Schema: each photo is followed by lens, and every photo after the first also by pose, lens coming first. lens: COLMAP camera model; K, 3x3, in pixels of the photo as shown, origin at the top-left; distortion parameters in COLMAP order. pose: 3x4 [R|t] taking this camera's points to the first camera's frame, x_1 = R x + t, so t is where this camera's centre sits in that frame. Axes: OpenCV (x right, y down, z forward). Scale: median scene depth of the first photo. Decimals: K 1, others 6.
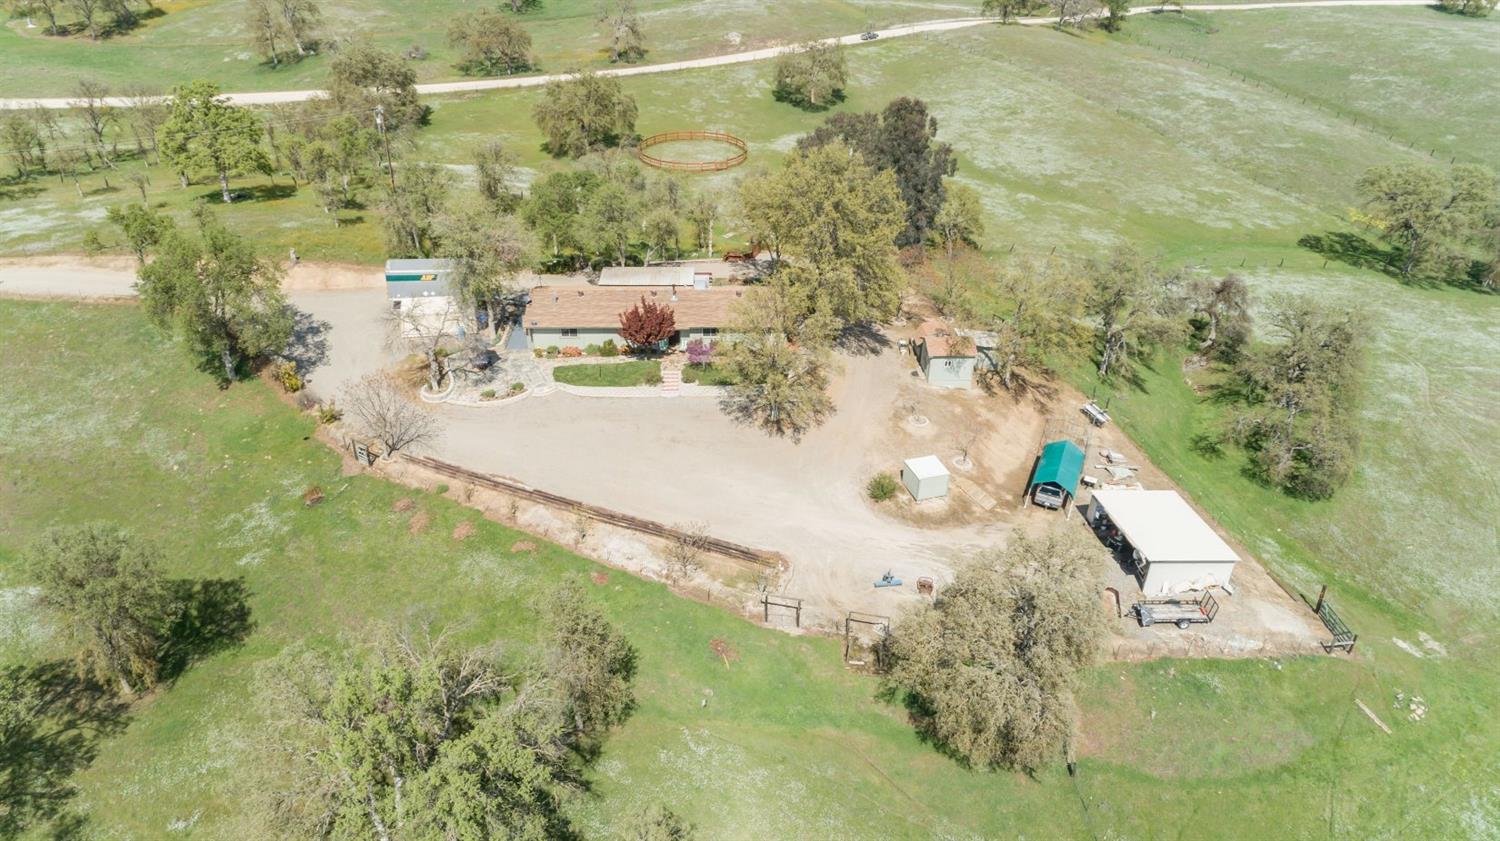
lens RADIAL K [[1003.6, 0, 750.0], [0, 1003.6, 420.5], [0, 0, 1]] dist [-0.007344, 0.008432]
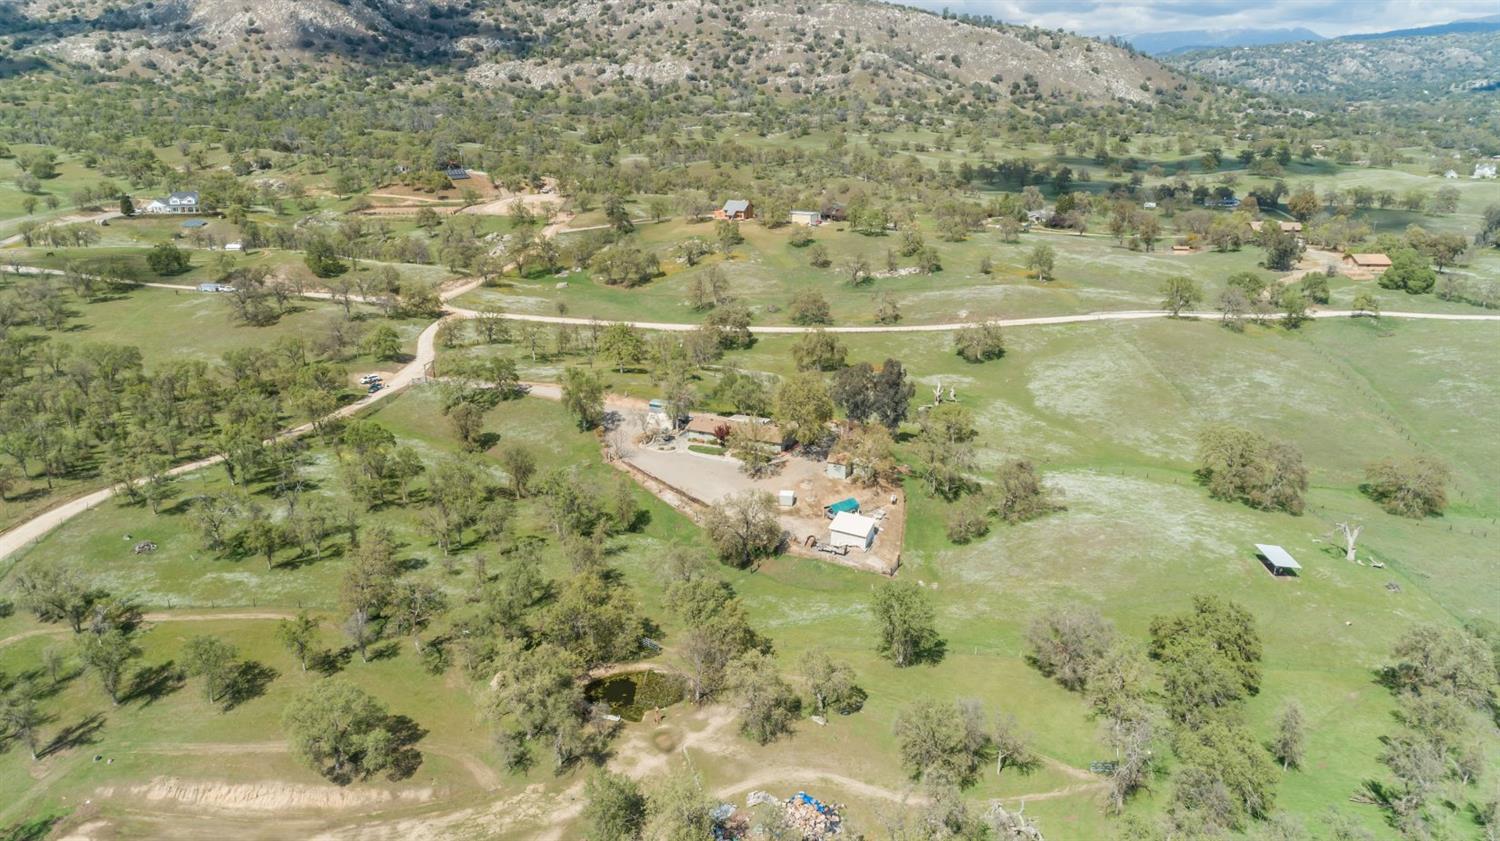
lens RADIAL K [[1003.6, 0, 750.0], [0, 1003.6, 420.5], [0, 0, 1]] dist [-0.007344, 0.008432]
pose [[0.879146, 0.125007, -0.459864, 1.132790], [-0.222065, 0.961272, -0.163226, 0.277915], [0.421650, 0.245620, 0.872859, -1.207870]]
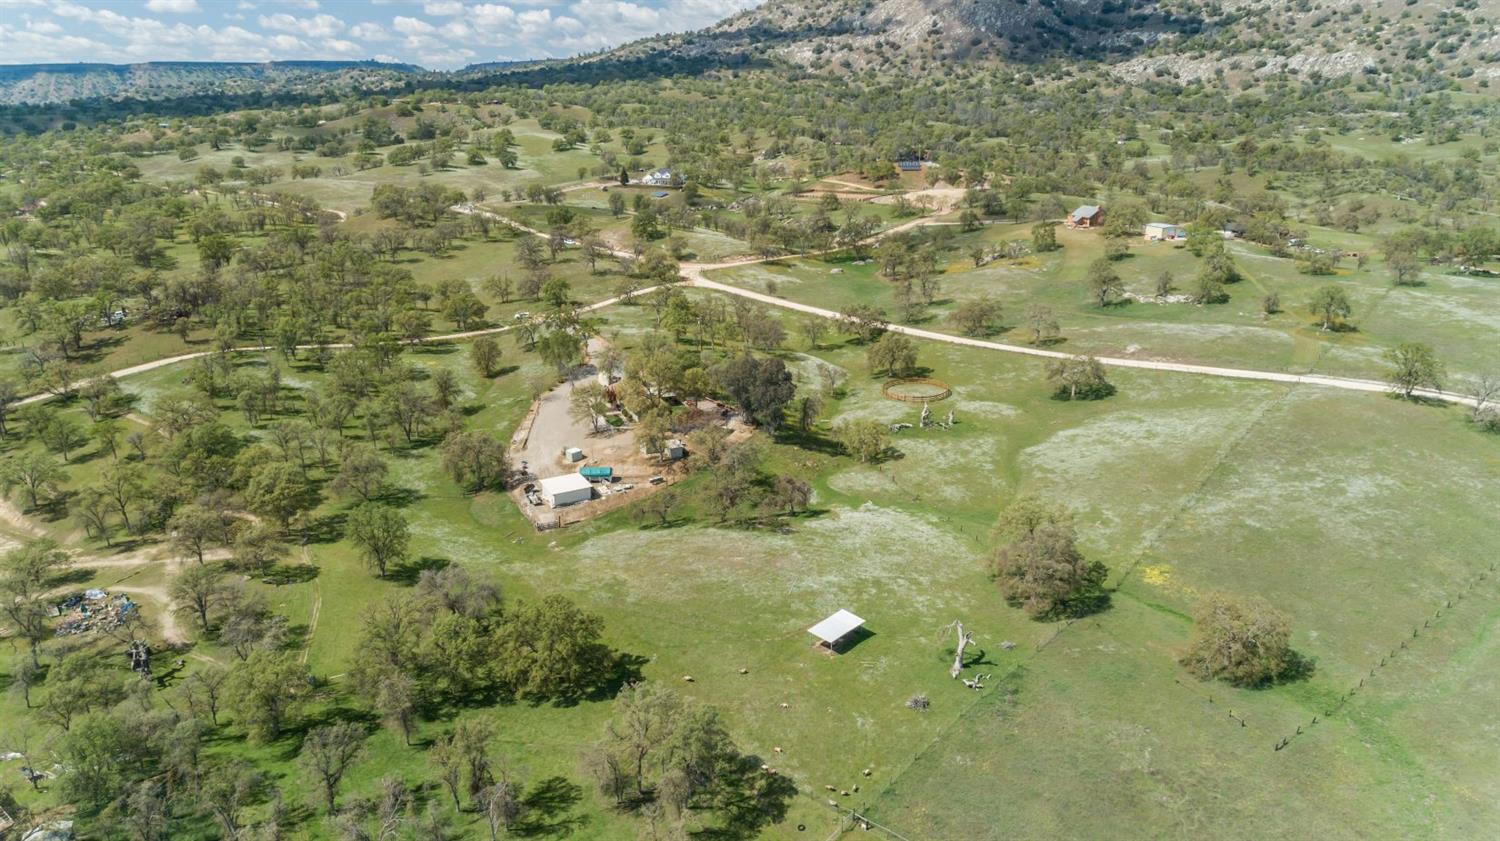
lens RADIAL K [[1003.6, 0, 750.0], [0, 1003.6, 420.5], [0, 0, 1]] dist [-0.007344, 0.008432]
pose [[0.385723, 0.266622, -0.883250, 2.600324], [-0.456708, 0.886991, 0.068303, -0.410841], [0.801645, 0.377041, 0.463901, 0.034731]]
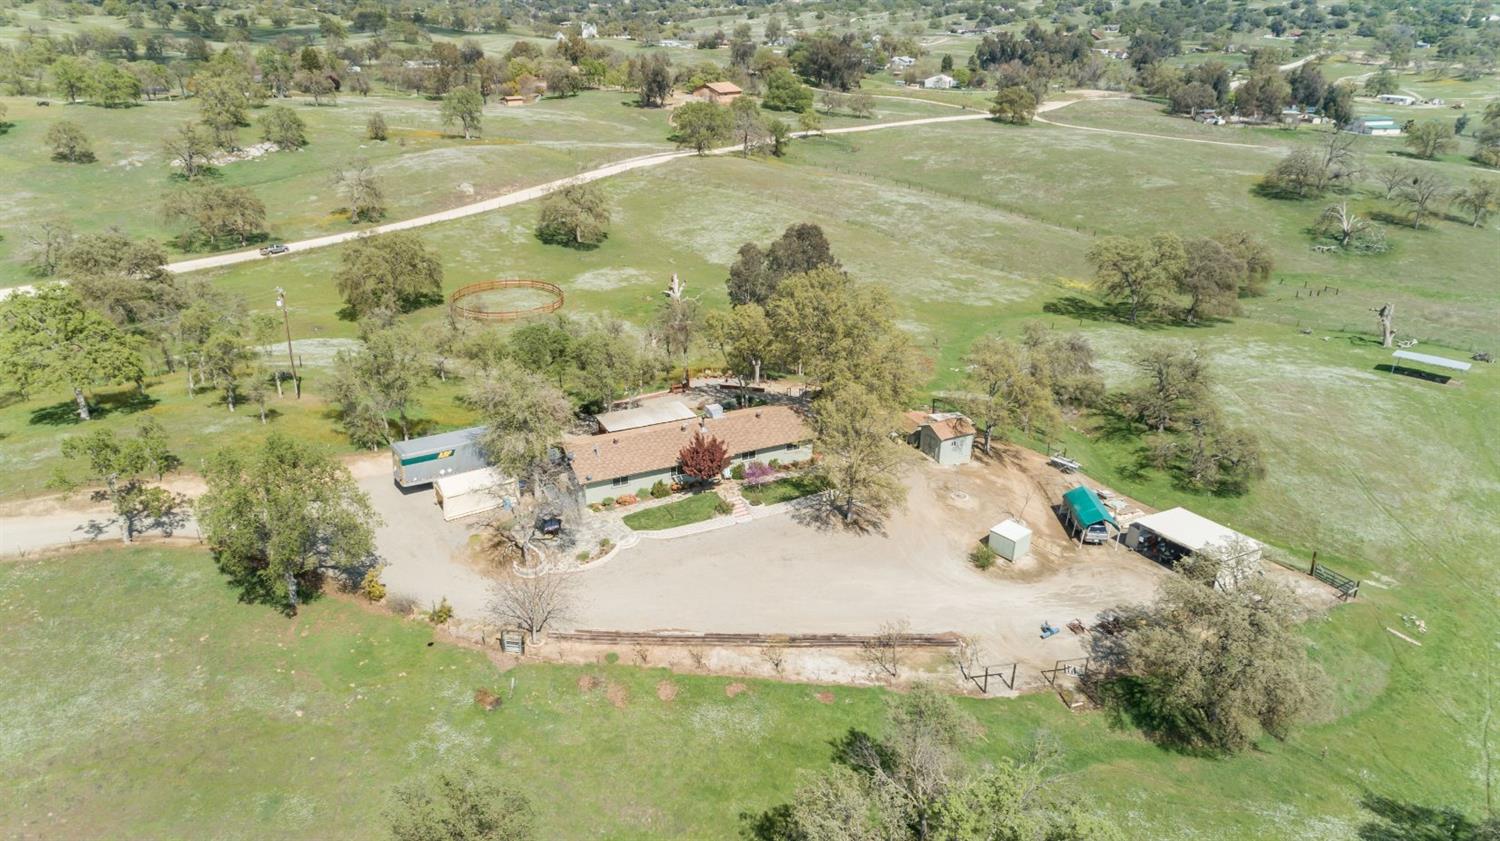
lens RADIAL K [[1003.6, 0, 750.0], [0, 1003.6, 420.5], [0, 0, 1]] dist [-0.007344, 0.008432]
pose [[0.913024, -0.168162, 0.371629, -0.443759], [0.212335, 0.973833, -0.081011, -0.040721], [-0.348282, 0.152875, 0.924840, 0.032662]]
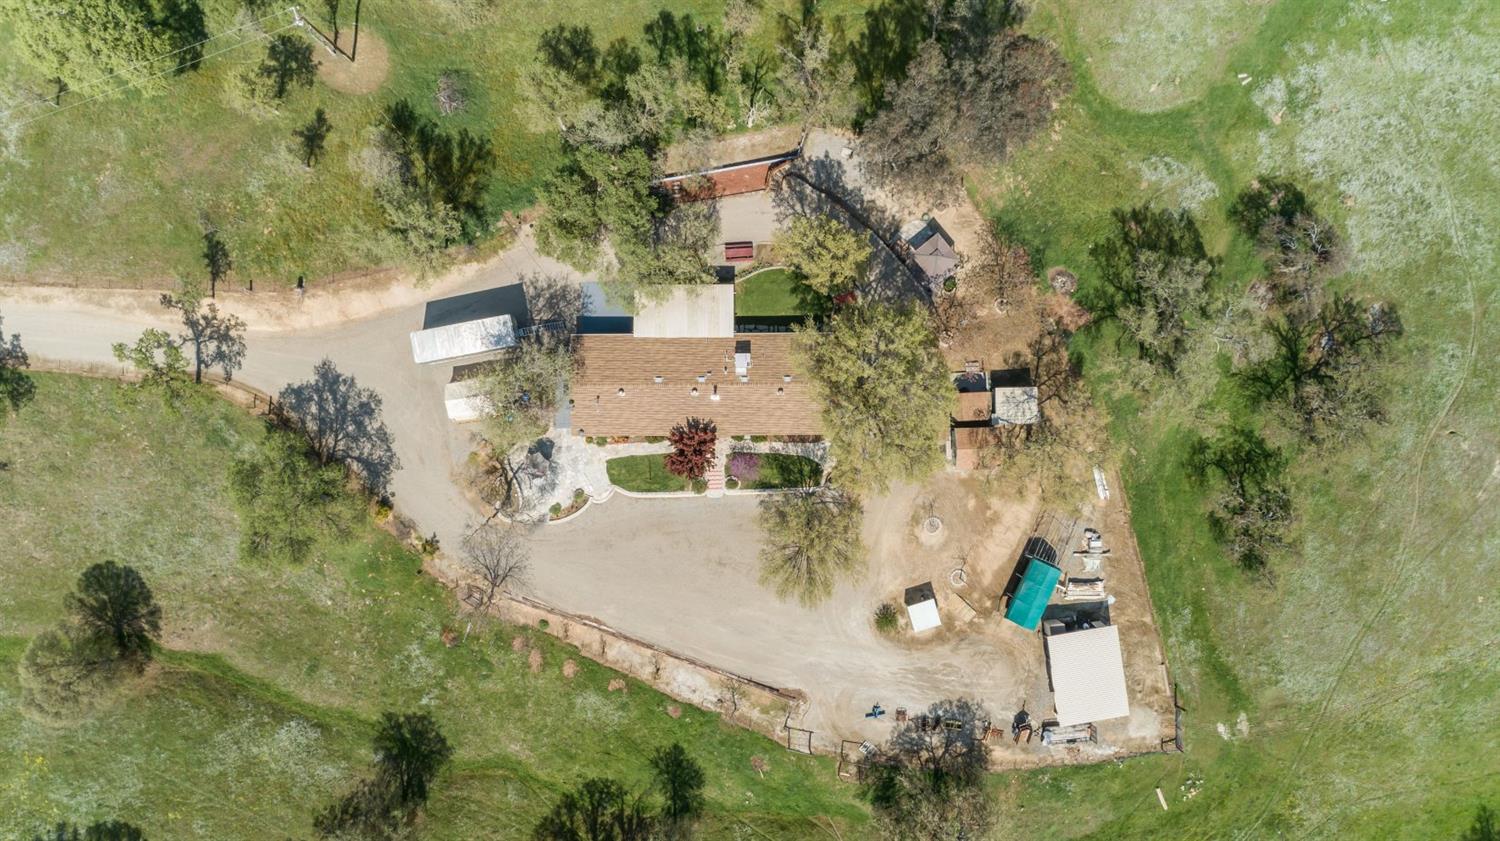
lens RADIAL K [[1003.6, 0, 750.0], [0, 1003.6, 420.5], [0, 0, 1]] dist [-0.007344, 0.008432]
pose [[0.999461, 0.031783, -0.008255, -0.034754], [-0.008838, 0.502471, 0.864549, -1.041367], [0.031625, -0.864010, 0.502481, 0.516671]]
